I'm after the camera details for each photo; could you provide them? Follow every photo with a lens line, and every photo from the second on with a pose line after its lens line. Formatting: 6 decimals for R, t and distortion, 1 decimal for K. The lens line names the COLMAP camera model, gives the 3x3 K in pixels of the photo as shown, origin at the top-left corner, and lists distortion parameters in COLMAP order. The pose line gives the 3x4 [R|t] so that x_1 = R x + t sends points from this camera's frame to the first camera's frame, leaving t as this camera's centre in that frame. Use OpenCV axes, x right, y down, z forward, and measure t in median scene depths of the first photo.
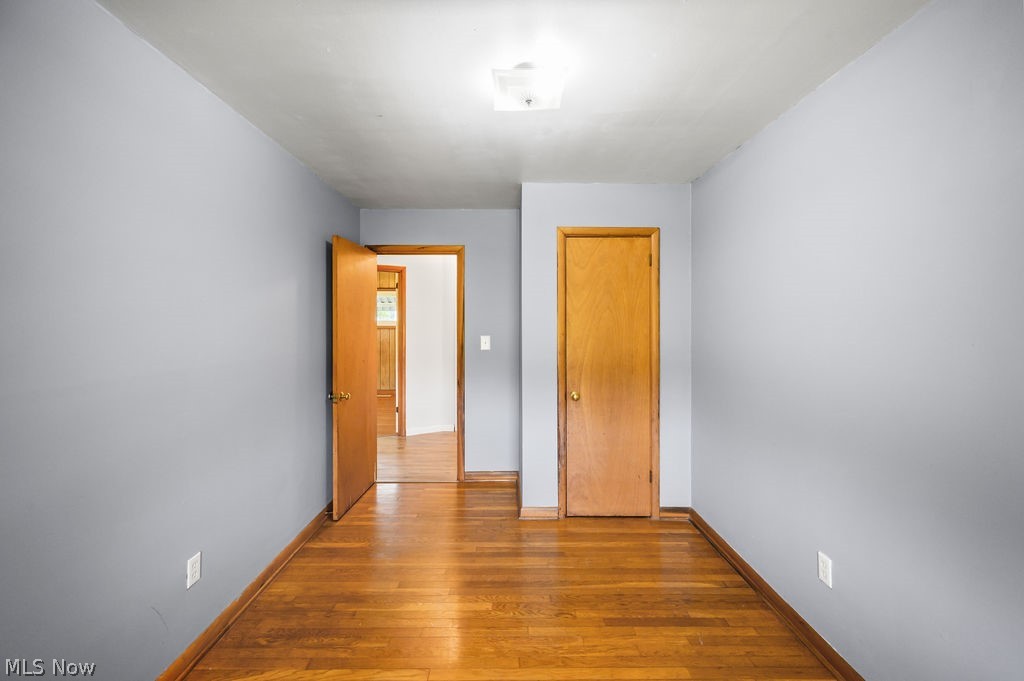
lens RADIAL K [[407.1, 0, 510.8], [0, 407.1, 331.3], [0, 0, 1]] dist [-0.001431, -0.000272]
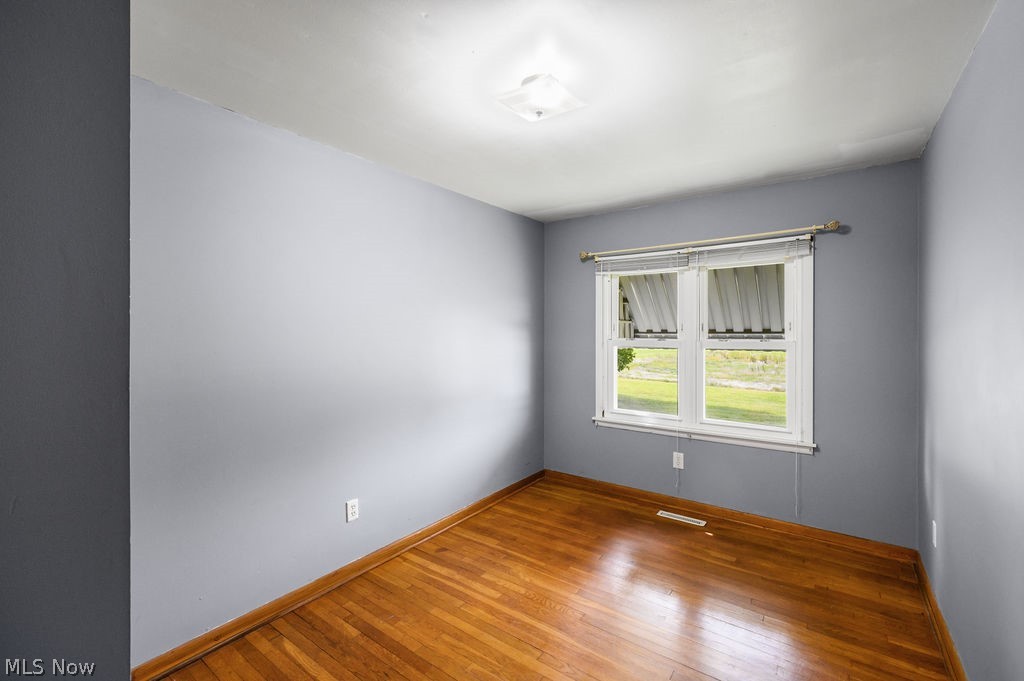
lens RADIAL K [[440.0, 0, 513.2], [0, 440.0, 325.1], [0, 0, 1]] dist [0.000391, 0.000032]
pose [[-0.804992, 0.001862, 0.593283, -0.522296], [0.009031, 0.999918, 0.009115, -0.048240], [-0.593217, 0.012696, -0.804943, 1.759720]]
